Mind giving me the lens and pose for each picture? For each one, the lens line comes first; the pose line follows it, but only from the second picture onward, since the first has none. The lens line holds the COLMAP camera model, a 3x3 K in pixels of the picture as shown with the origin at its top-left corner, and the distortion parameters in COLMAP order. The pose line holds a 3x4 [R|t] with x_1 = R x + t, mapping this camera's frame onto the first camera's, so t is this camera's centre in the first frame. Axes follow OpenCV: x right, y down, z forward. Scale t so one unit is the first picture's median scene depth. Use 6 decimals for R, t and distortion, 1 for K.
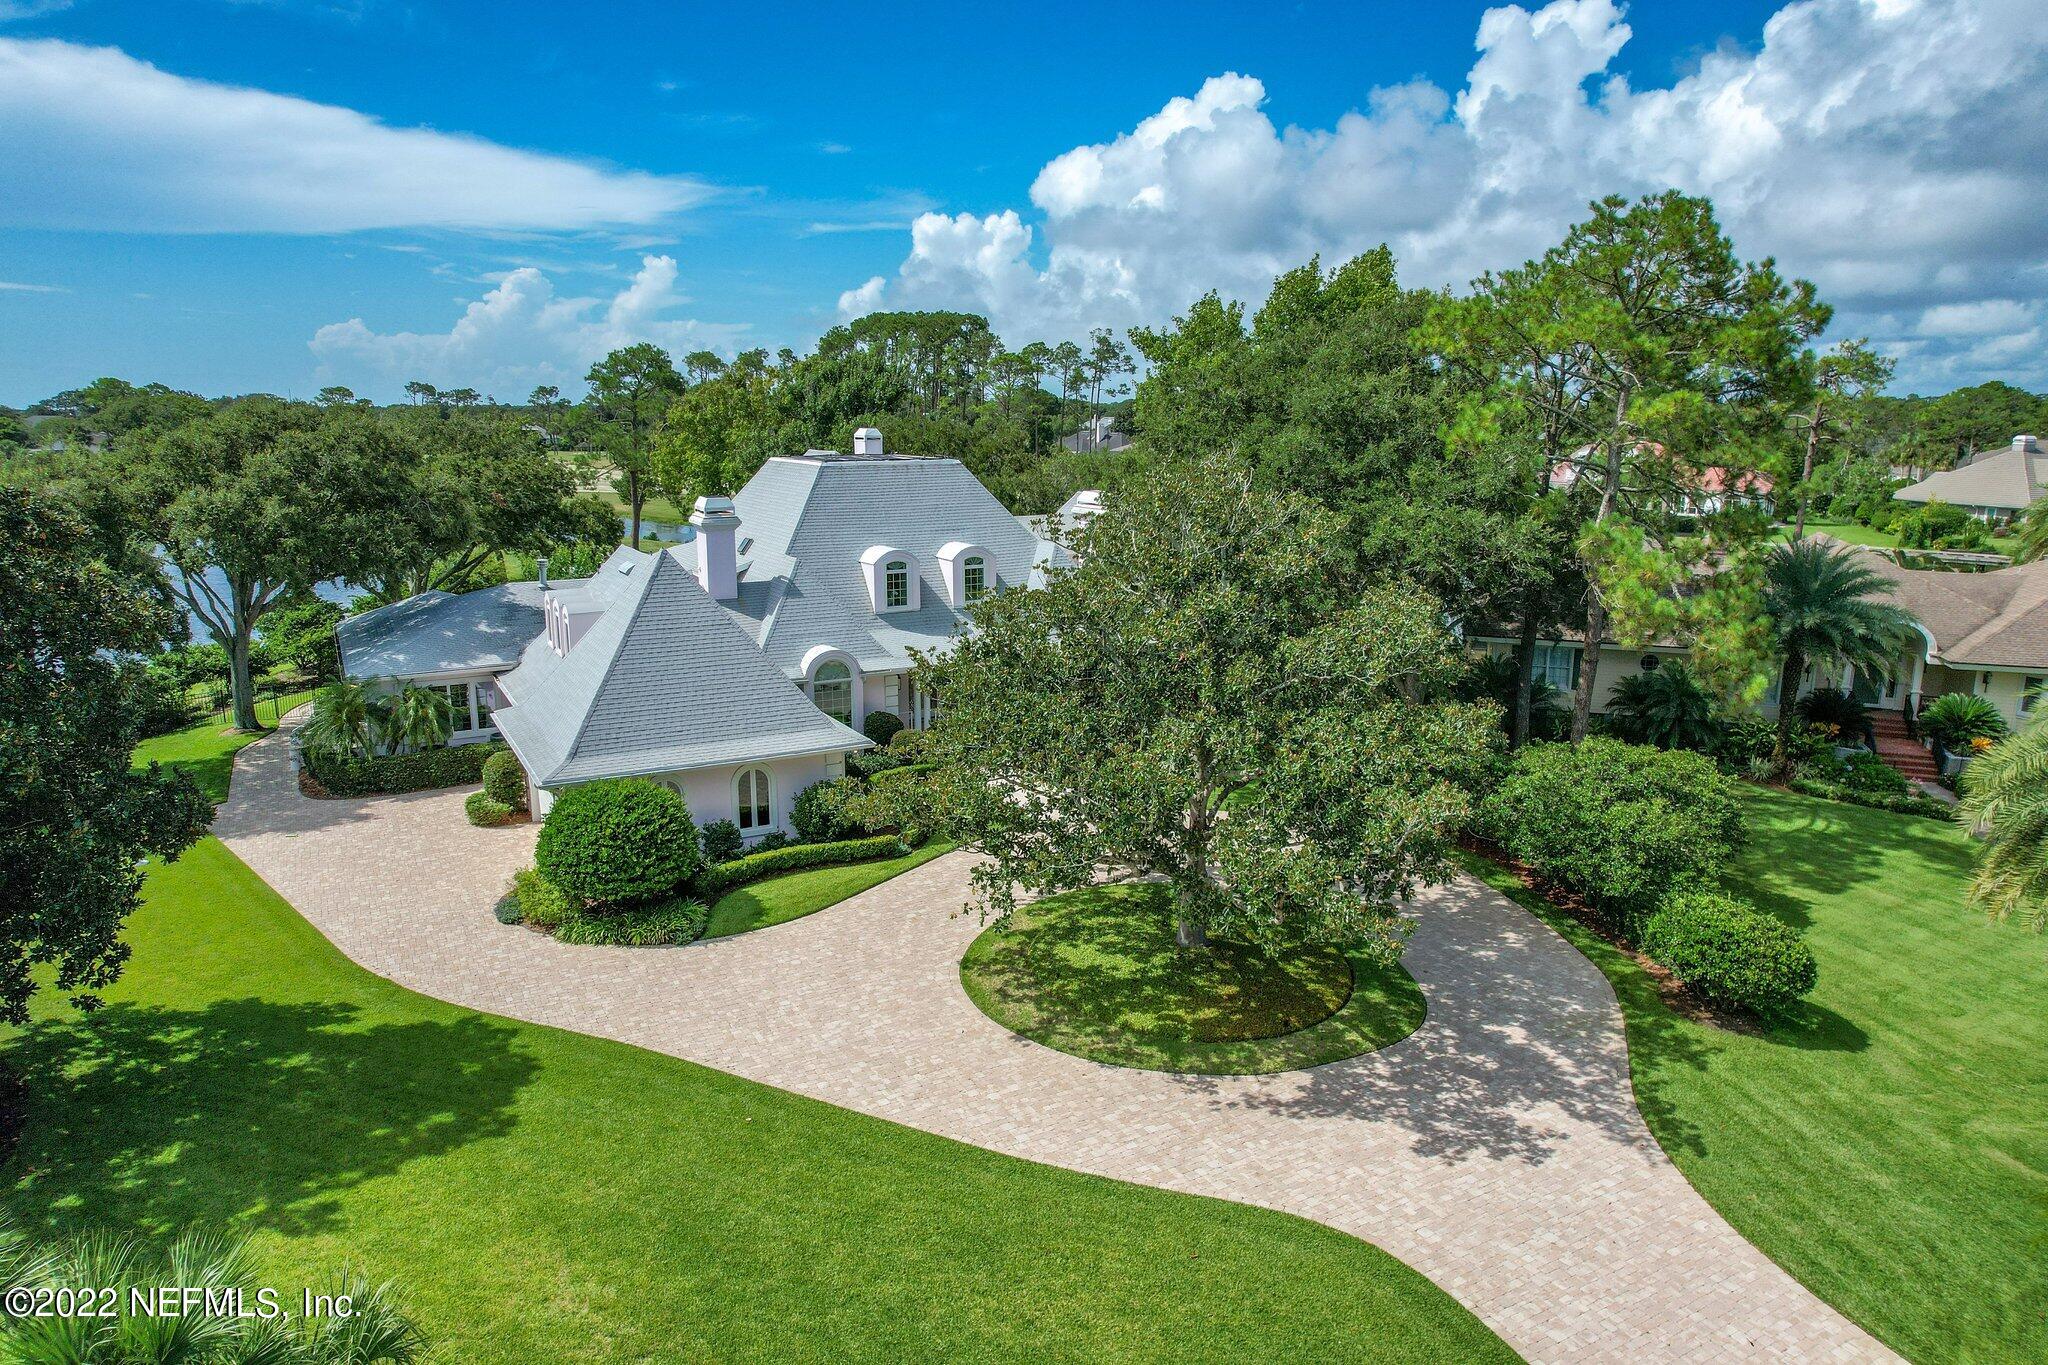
lens RADIAL K [[1266.8, 0, 1027.3], [0, 1266.8, 678.1], [0, 0, 1]] dist [-0.003767, 0.001627]
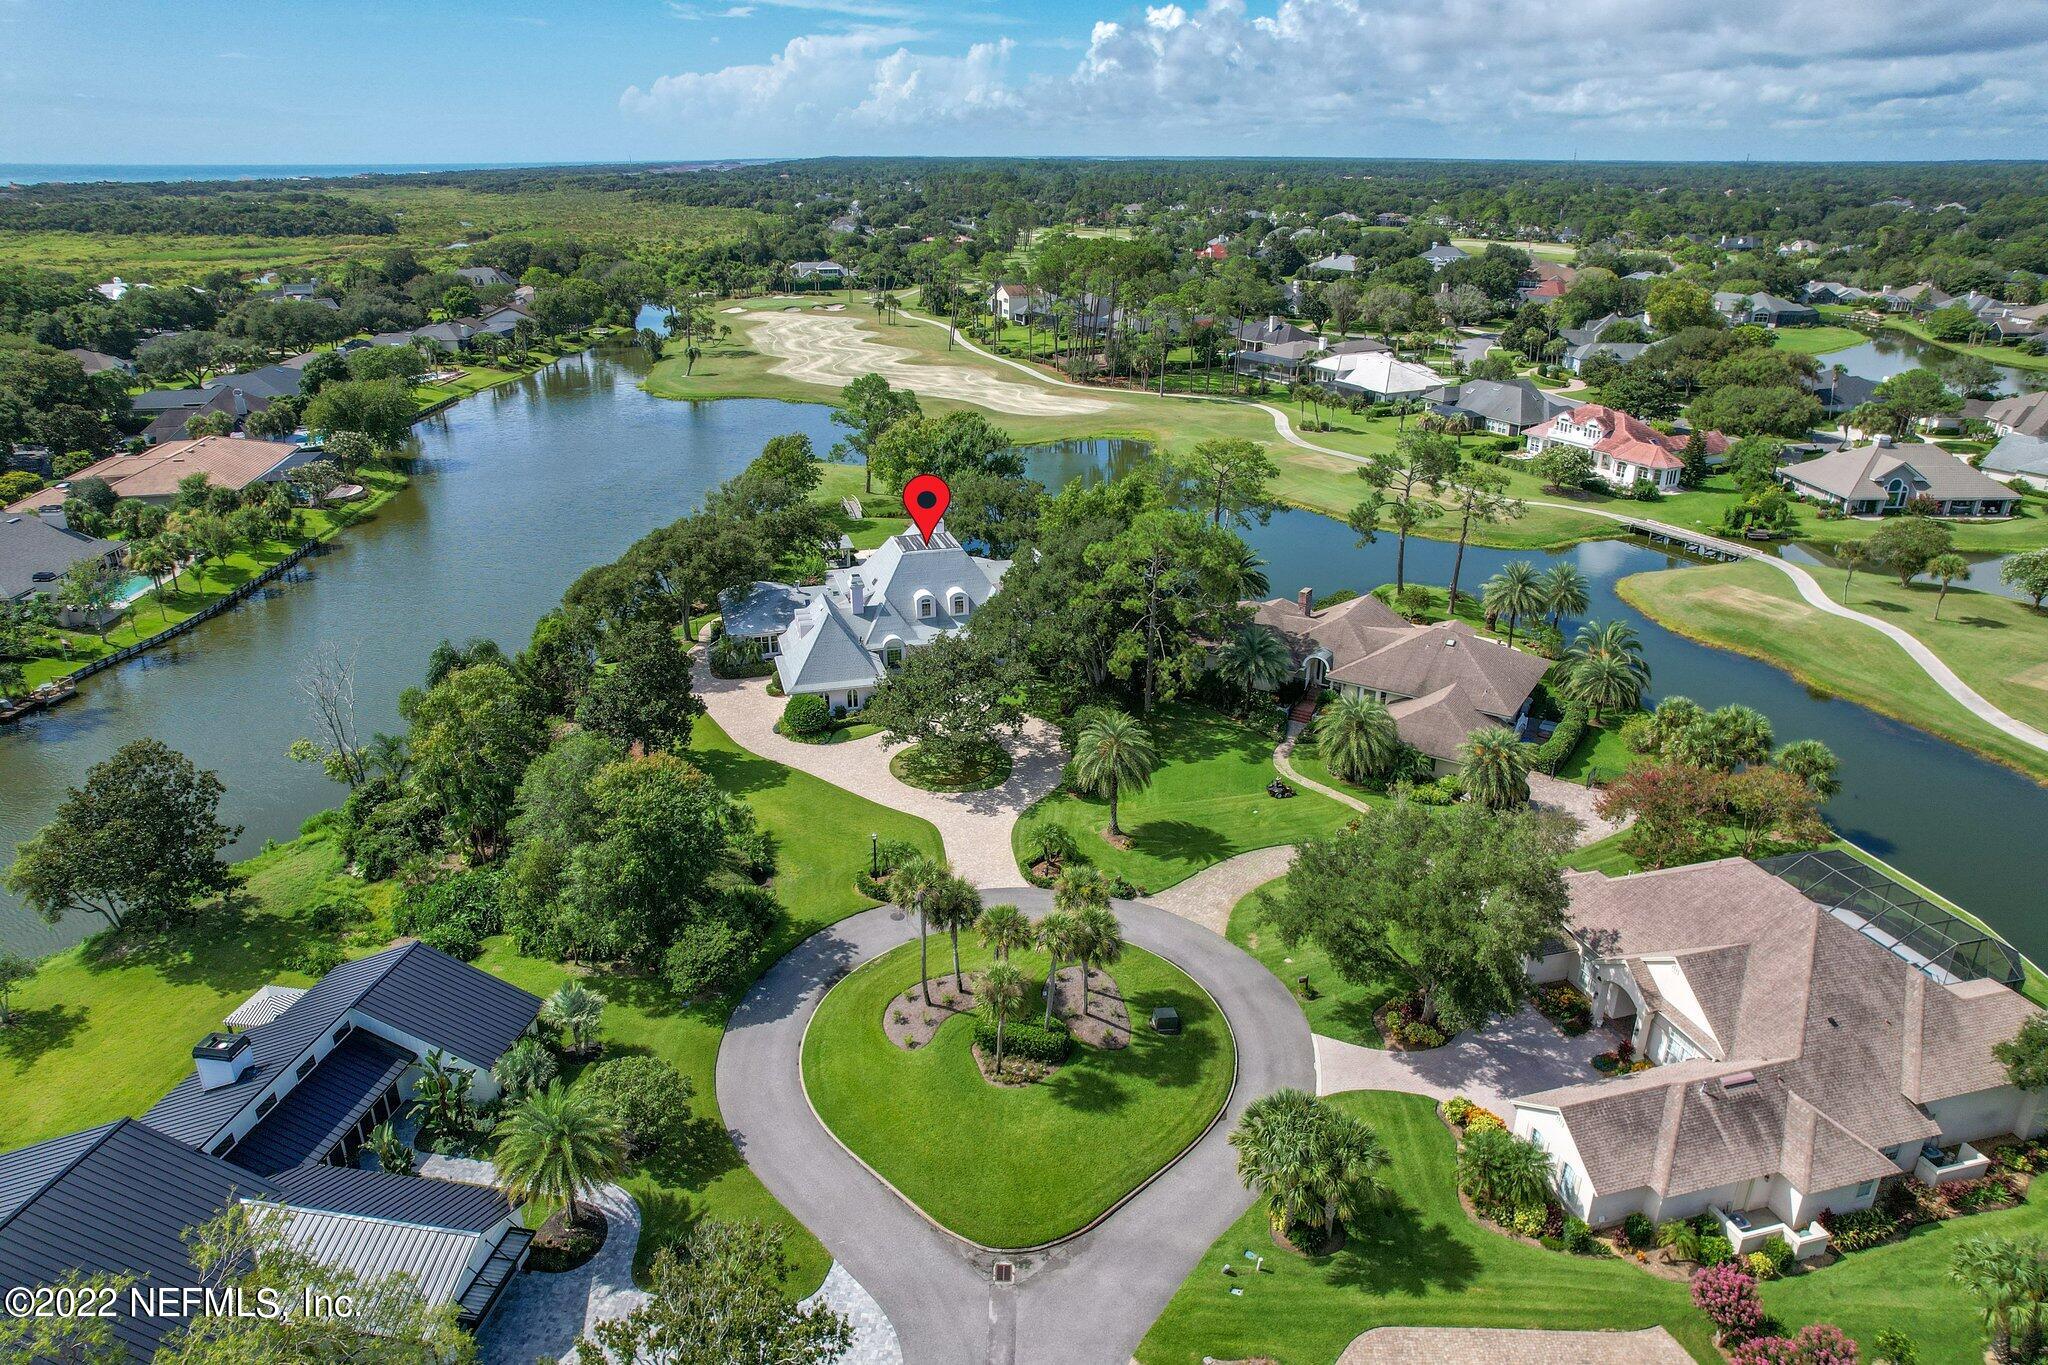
lens RADIAL K [[1266.8, 0, 1032.4], [0, 1266.8, 684.9], [0, 0, 1]] dist [-0.003767, 0.001627]
pose [[0.973241, 0.084363, -0.213741, 0.857092], [-0.045300, 0.982354, 0.181463, -0.510777], [0.225278, -0.166924, 0.959889, -1.832099]]
